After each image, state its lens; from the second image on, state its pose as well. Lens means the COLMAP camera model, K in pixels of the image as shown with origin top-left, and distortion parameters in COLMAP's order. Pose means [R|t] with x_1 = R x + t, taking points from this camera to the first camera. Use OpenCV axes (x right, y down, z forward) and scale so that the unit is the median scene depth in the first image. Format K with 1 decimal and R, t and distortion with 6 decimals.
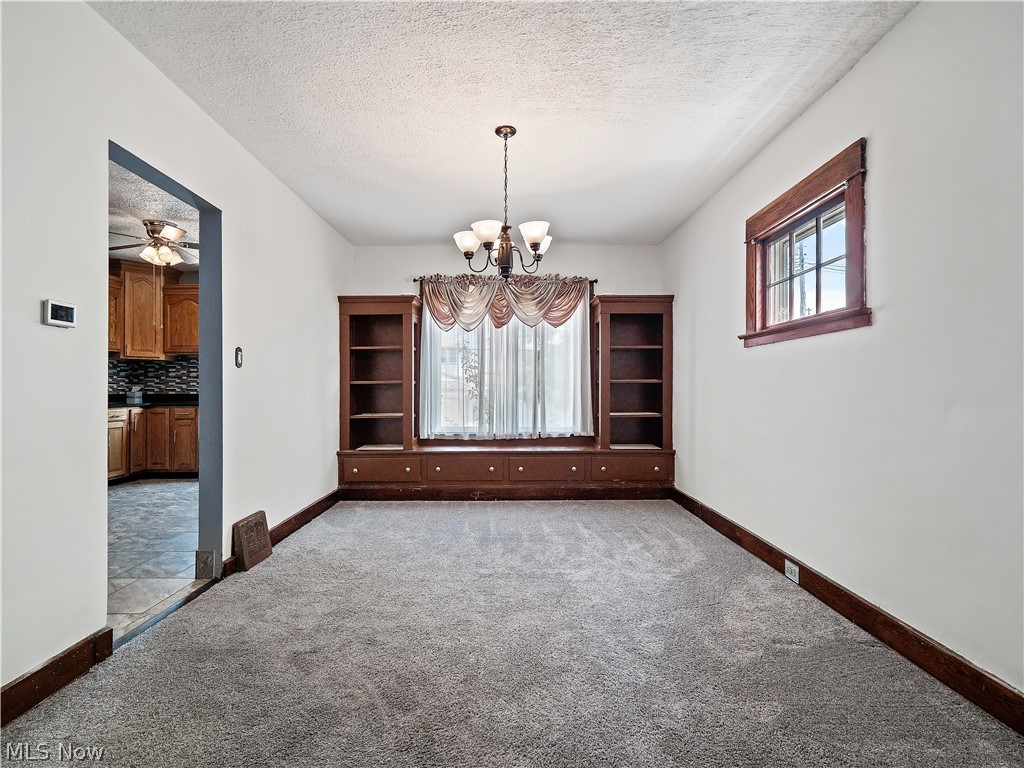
lens RADIAL K [[501.9, 0, 506.2], [0, 501.9, 388.3], [0, 0, 1]] dist [0.005745, -0.005542]
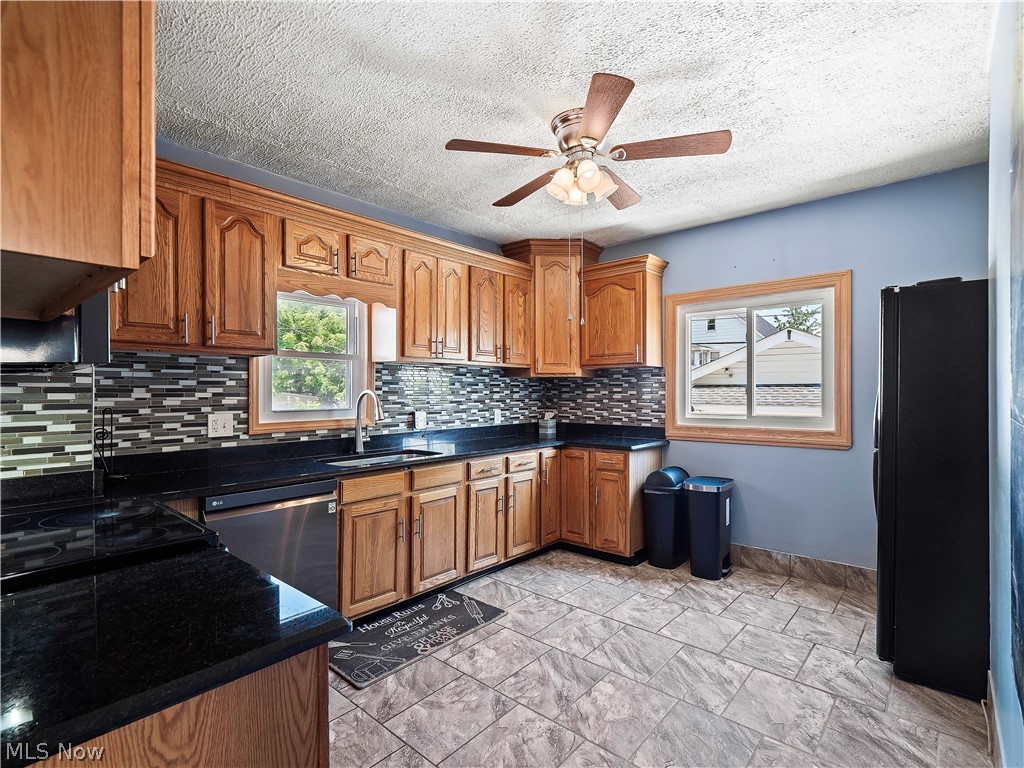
lens RADIAL K [[501.9, 0, 508.0], [0, 501.9, 388.4], [0, 0, 1]] dist [0.005745, -0.005542]
pose [[0.744812, -0.003045, -0.667267, -0.298131], [0.005056, 0.999987, 0.001080, -0.042078], [0.667255, -0.004178, 0.744818, 0.423454]]
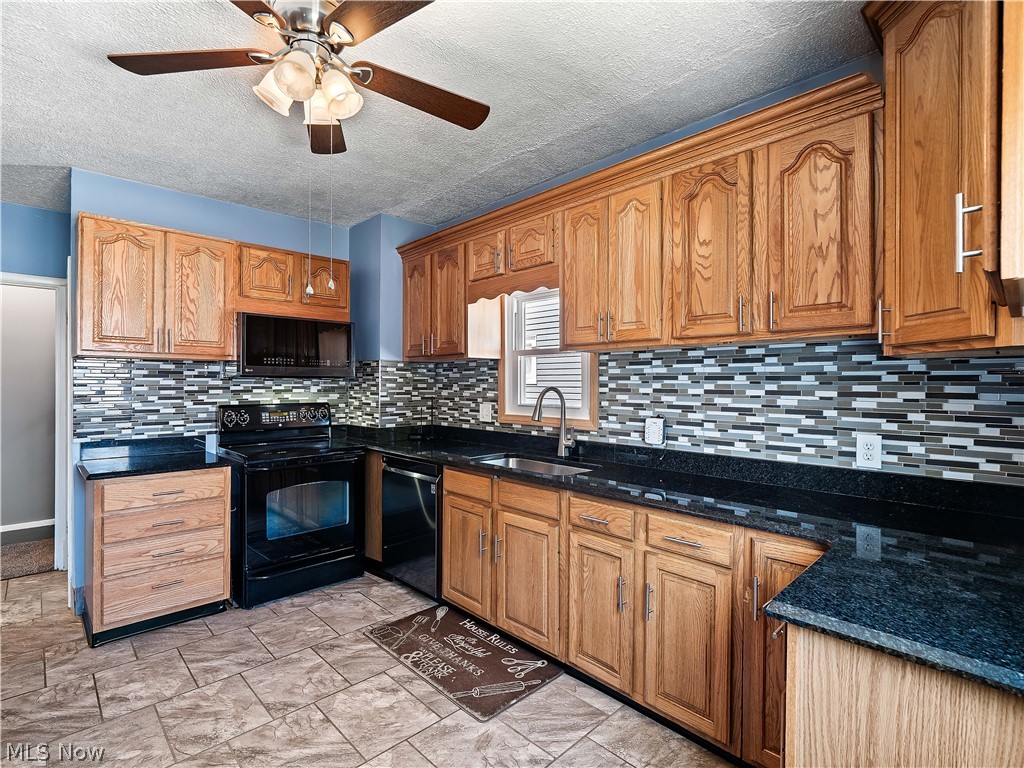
lens RADIAL K [[501.9, 0, 506.0], [0, 501.9, 381.0], [0, 0, 1]] dist [0.005745, -0.005542]
pose [[-0.732947, 0.001628, -0.680284, -0.452737], [0.005783, 0.999976, -0.003837, -0.045274], [0.680262, -0.006746, -0.732938, 1.250589]]
